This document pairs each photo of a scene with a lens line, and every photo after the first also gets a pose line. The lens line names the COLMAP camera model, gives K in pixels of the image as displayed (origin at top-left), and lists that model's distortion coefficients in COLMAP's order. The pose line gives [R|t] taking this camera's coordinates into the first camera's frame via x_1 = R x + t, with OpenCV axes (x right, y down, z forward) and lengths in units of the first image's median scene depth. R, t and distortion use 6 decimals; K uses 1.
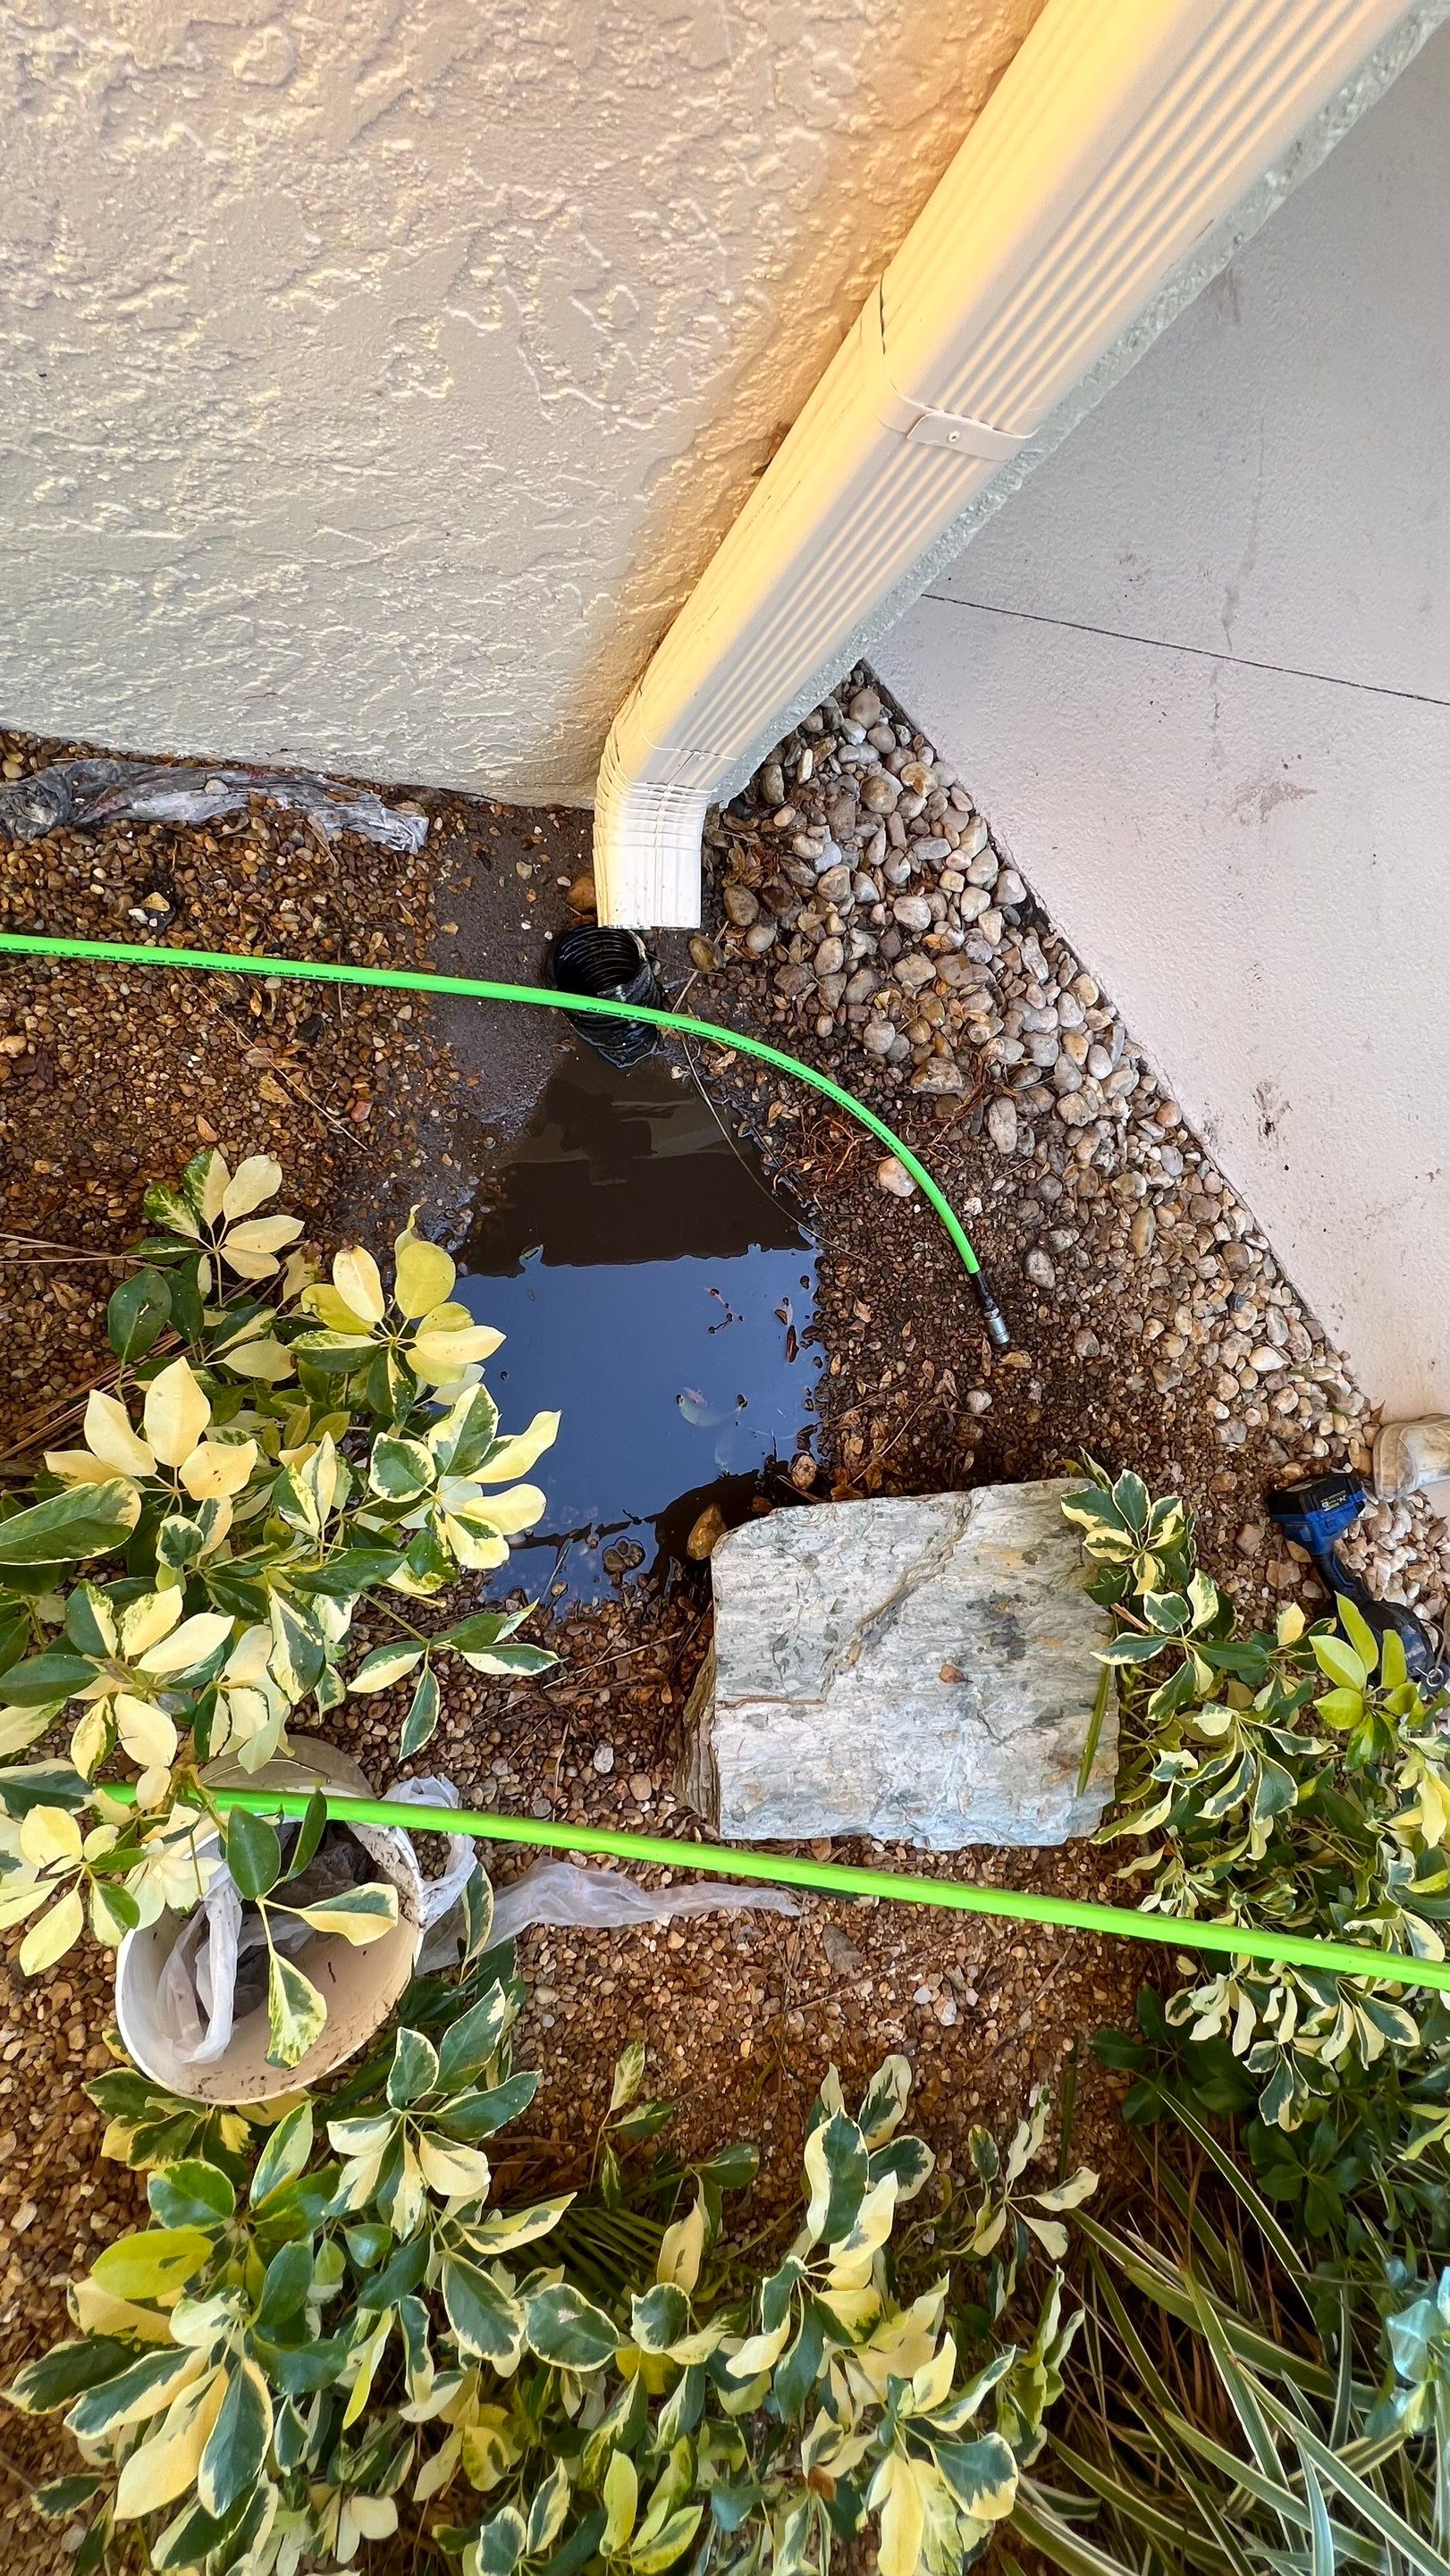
lens RADIAL K [[1034.7, 0, 728.5], [0, 1034.7, 1281.5], [0, 0, 1]] dist [-0.002342, 0.000404]
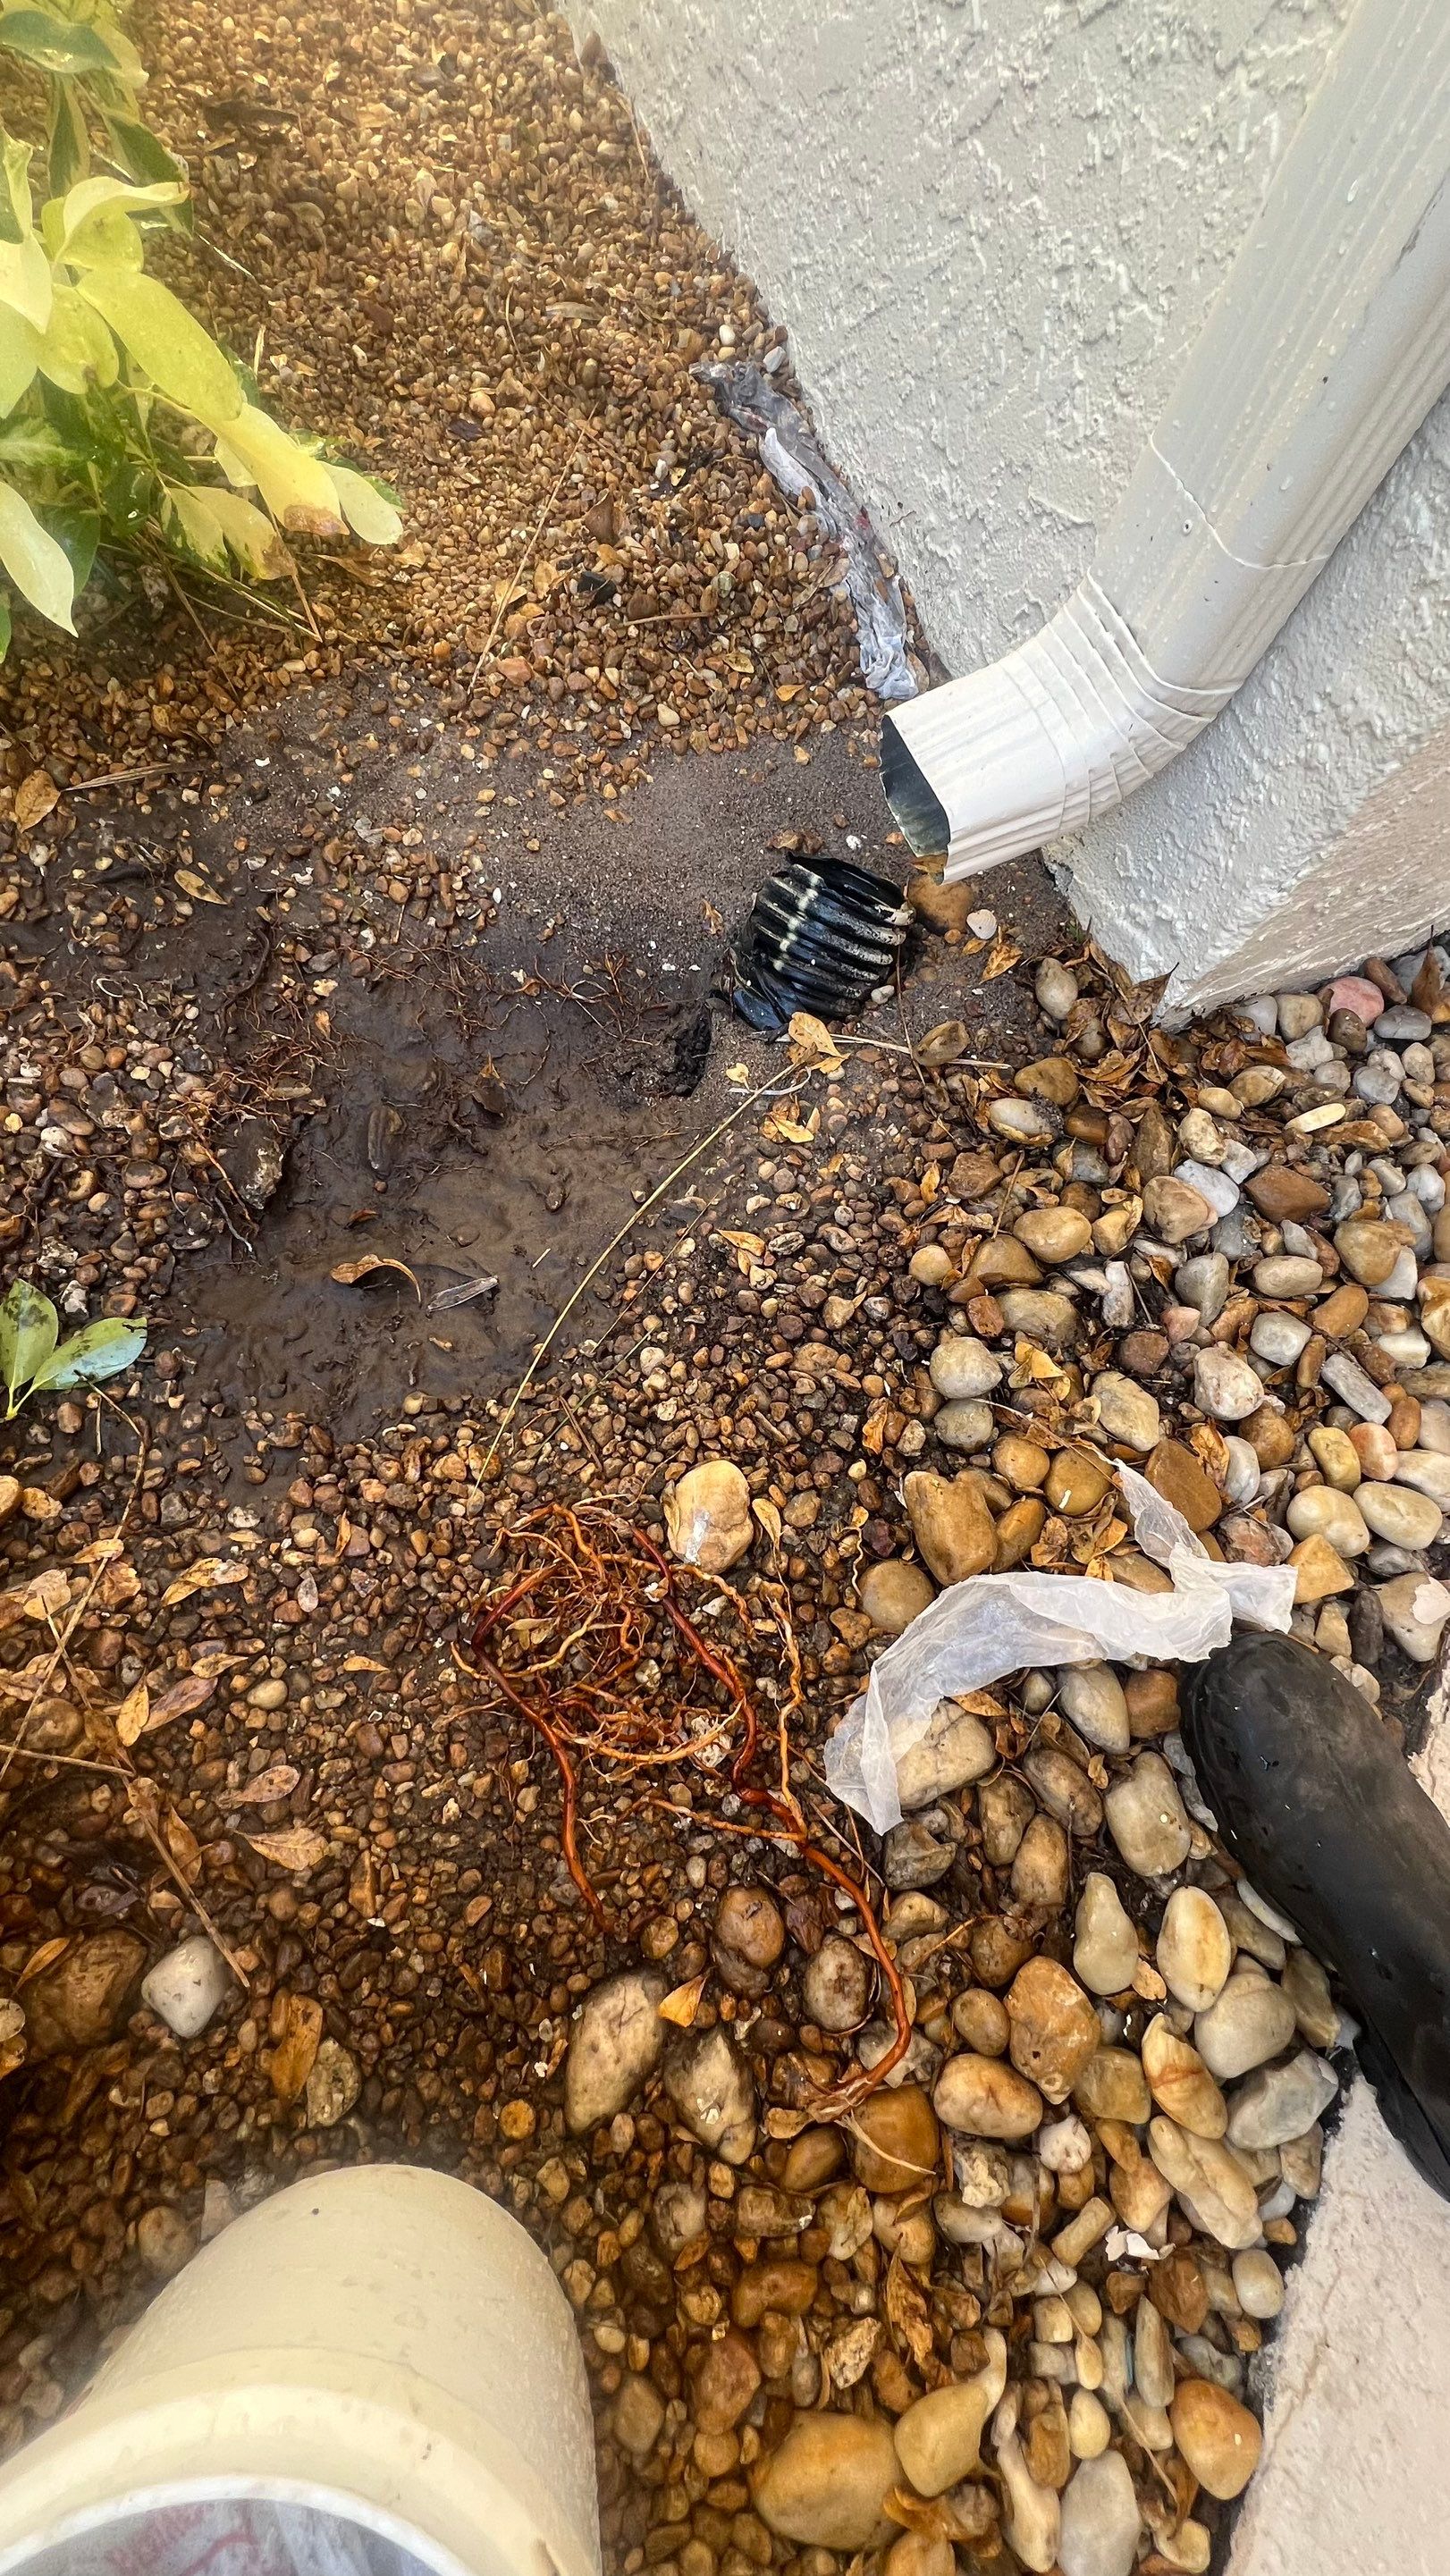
lens RADIAL K [[1034.7, 0, 728.5], [0, 1034.7, 1281.5], [0, 0, 1]] dist [-0.002342, 0.000404]
pose [[0.326354, 0.701871, -0.633143, 0.385974], [-0.945138, 0.232086, -0.229893, -0.032225], [-0.014412, 0.673434, 0.739107, 0.620295]]
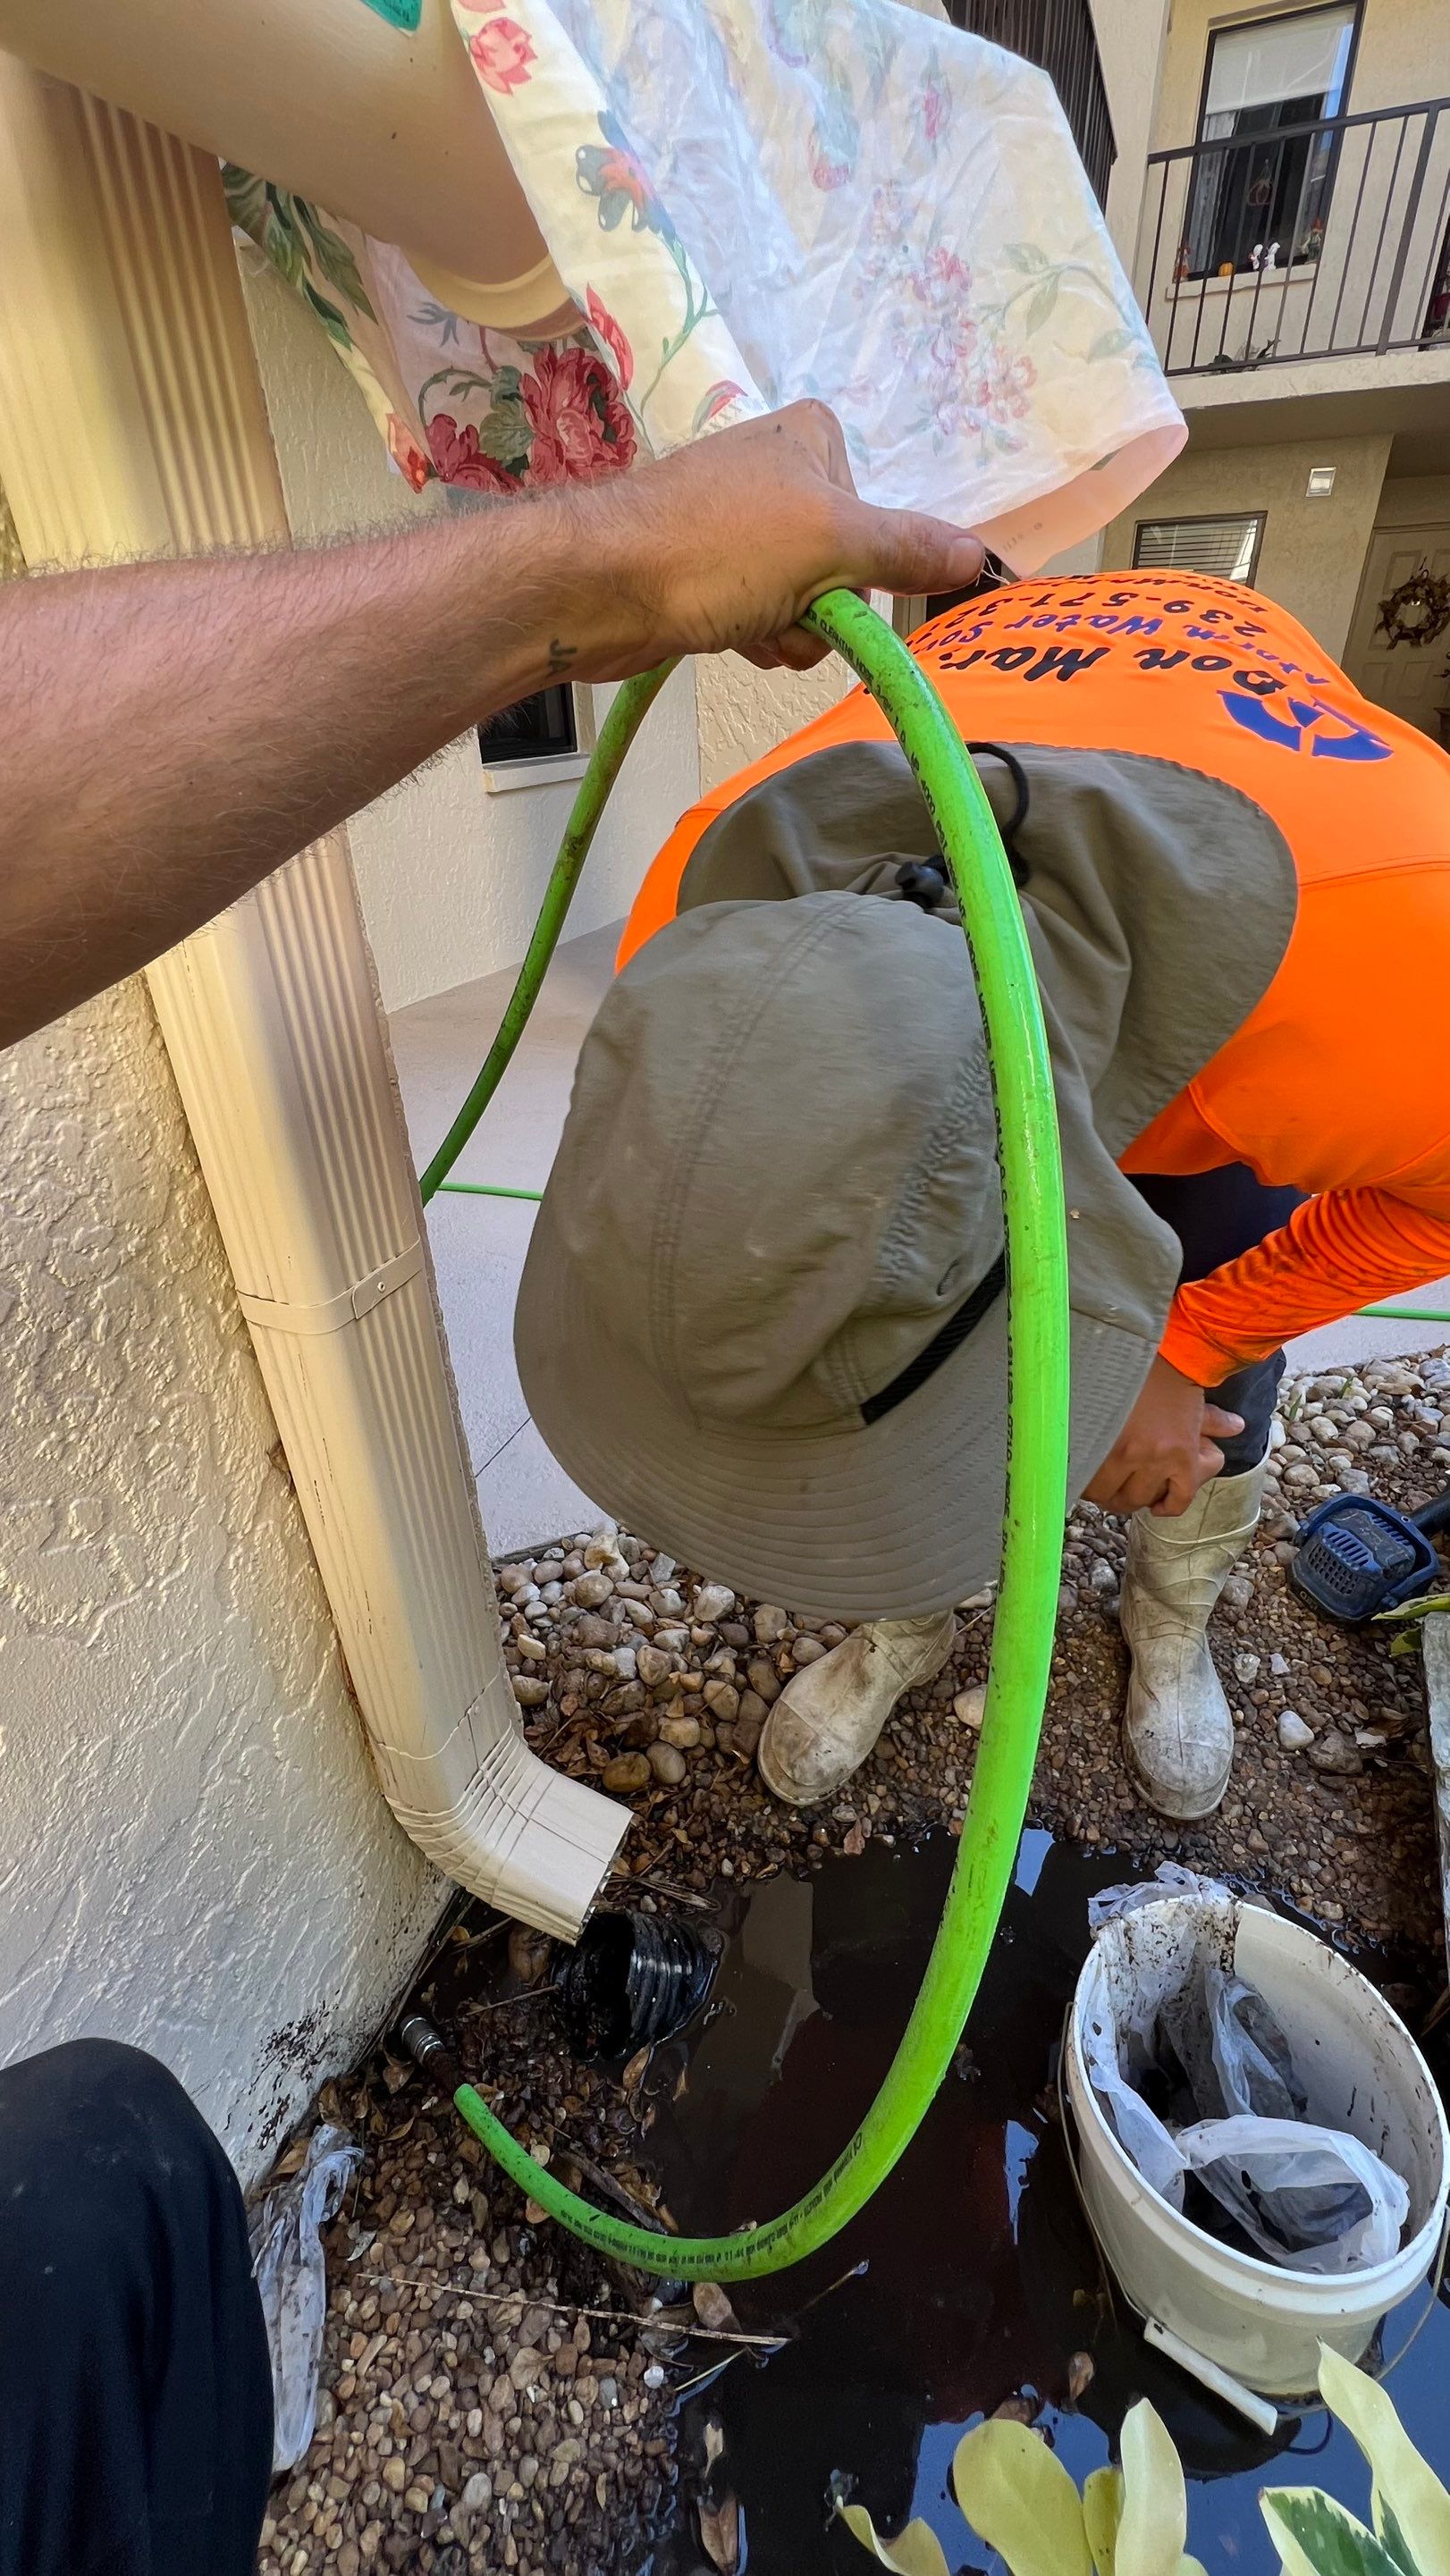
lens RADIAL K [[1034.7, 0, 728.5], [0, 1034.7, 1281.5], [0, 0, 1]] dist [-0.002342, 0.000404]
pose [[0.398970, -0.754311, 0.521382, -0.090755], [0.893829, 0.193001, -0.404748, -0.019058], [0.204679, 0.627508, 0.751226, 0.109117]]
